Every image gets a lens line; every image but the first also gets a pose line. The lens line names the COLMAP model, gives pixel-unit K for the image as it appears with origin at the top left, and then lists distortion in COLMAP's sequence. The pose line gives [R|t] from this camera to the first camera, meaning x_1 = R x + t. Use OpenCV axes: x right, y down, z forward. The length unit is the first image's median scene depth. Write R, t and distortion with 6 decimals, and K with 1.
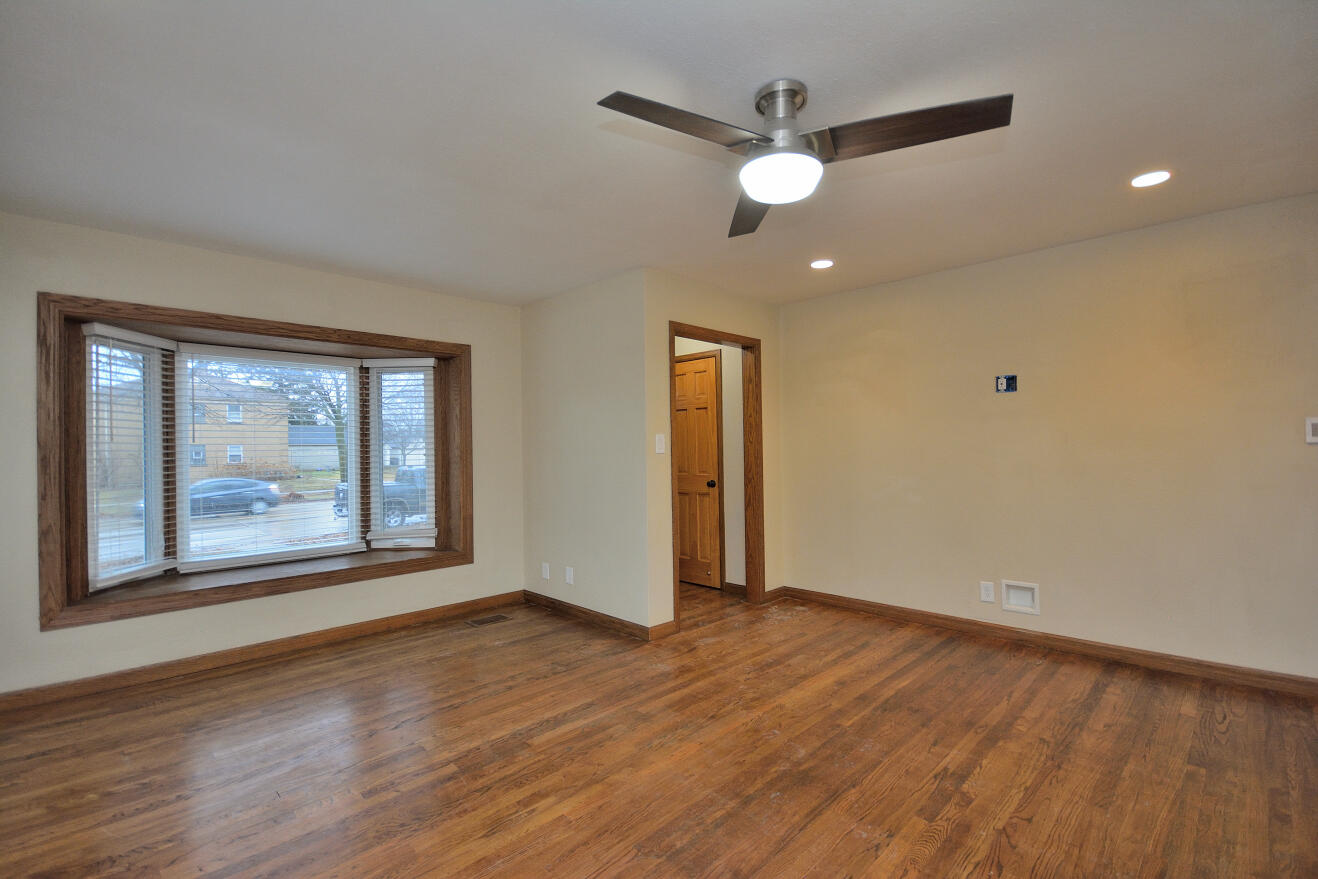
lens RADIAL K [[590.4, 0, 653.4], [0, 590.4, 442.3], [0, 0, 1]] dist [-0.003359, -0.003118]
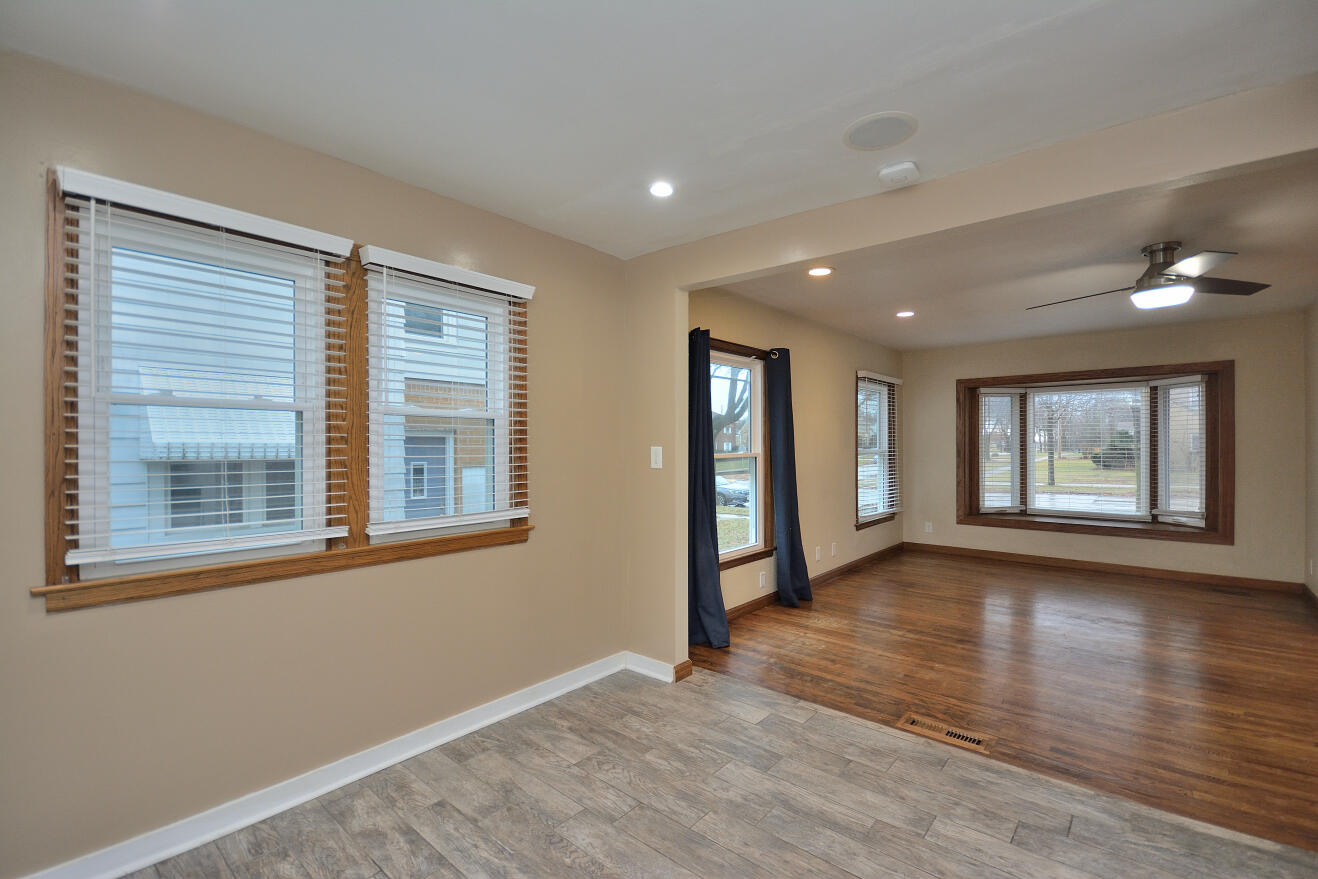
lens RADIAL K [[590.4, 0, 660.4], [0, 590.4, 442.1], [0, 0, 1]] dist [-0.003359, -0.003118]
pose [[0.063922, 0.000566, -0.997955, 0.824925], [0.013236, 0.999911, 0.001415, -0.018023], [0.997867, -0.013300, 0.063908, -0.225830]]
